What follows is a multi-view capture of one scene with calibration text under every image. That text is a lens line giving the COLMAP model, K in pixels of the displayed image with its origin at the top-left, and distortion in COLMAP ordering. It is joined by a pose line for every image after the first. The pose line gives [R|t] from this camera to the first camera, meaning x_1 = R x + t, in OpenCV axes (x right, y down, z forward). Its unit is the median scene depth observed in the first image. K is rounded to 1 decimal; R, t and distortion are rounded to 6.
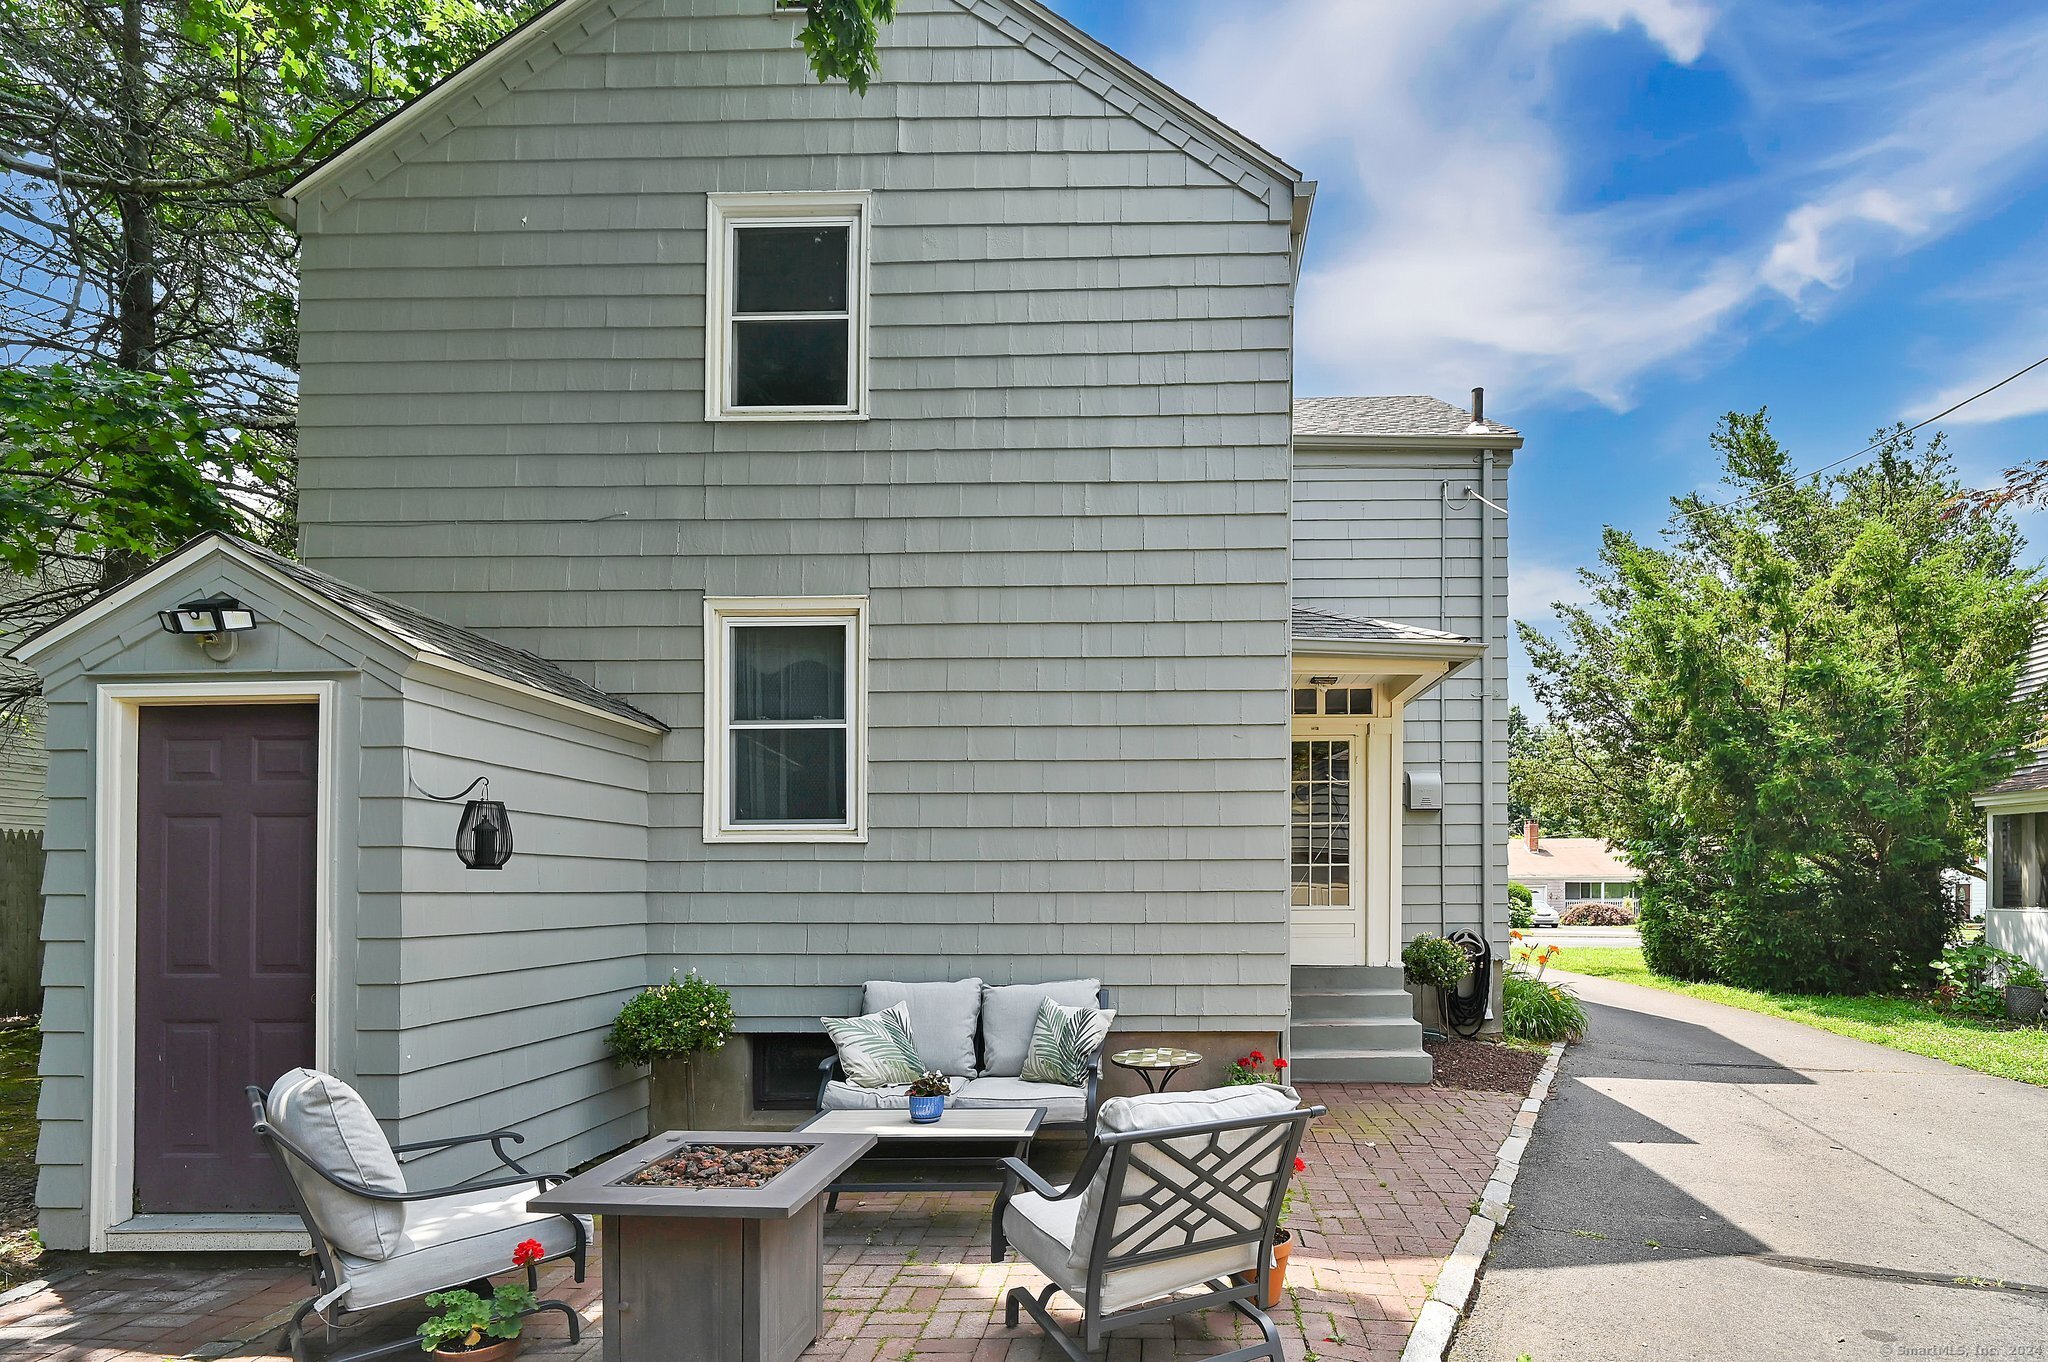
lens RADIAL K [[1035.8, 0, 1024.7], [0, 1035.8, 846.5], [0, 0, 1]] dist [0.001960, 0.000192]
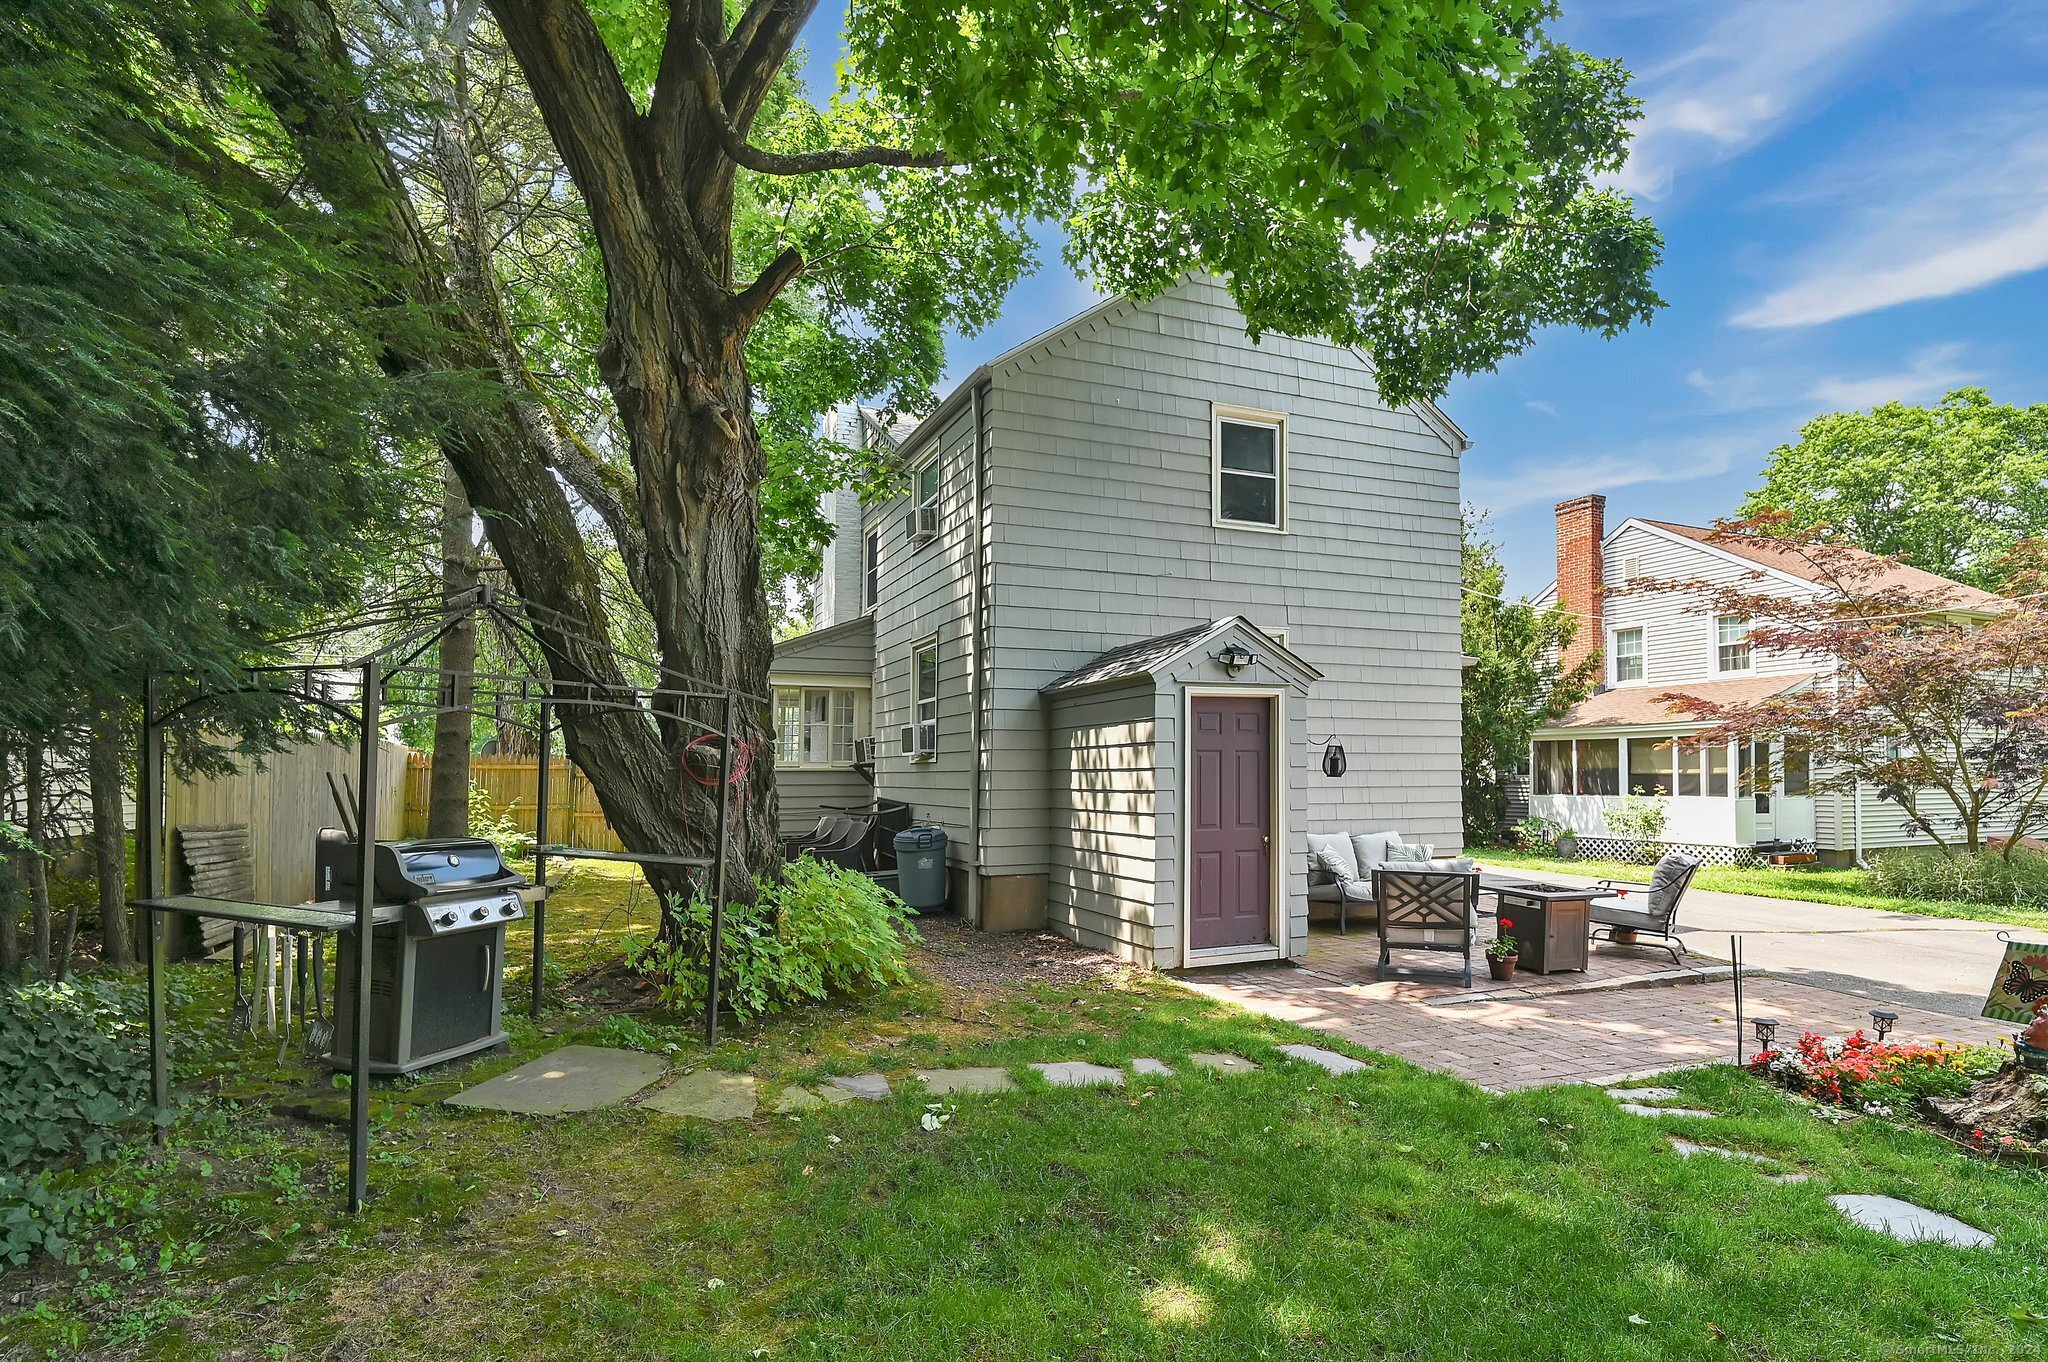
lens RADIAL K [[965.2, 0, 1023.5], [0, 965.2, 707.2], [0, 0, 1]] dist [-0.001869, -0.000165]
pose [[0.923041, 0.022169, 0.384061, -1.246225], [-0.004092, 0.998848, -0.047821, -0.015937], [-0.384679, 0.042569, 0.922068, -0.402901]]
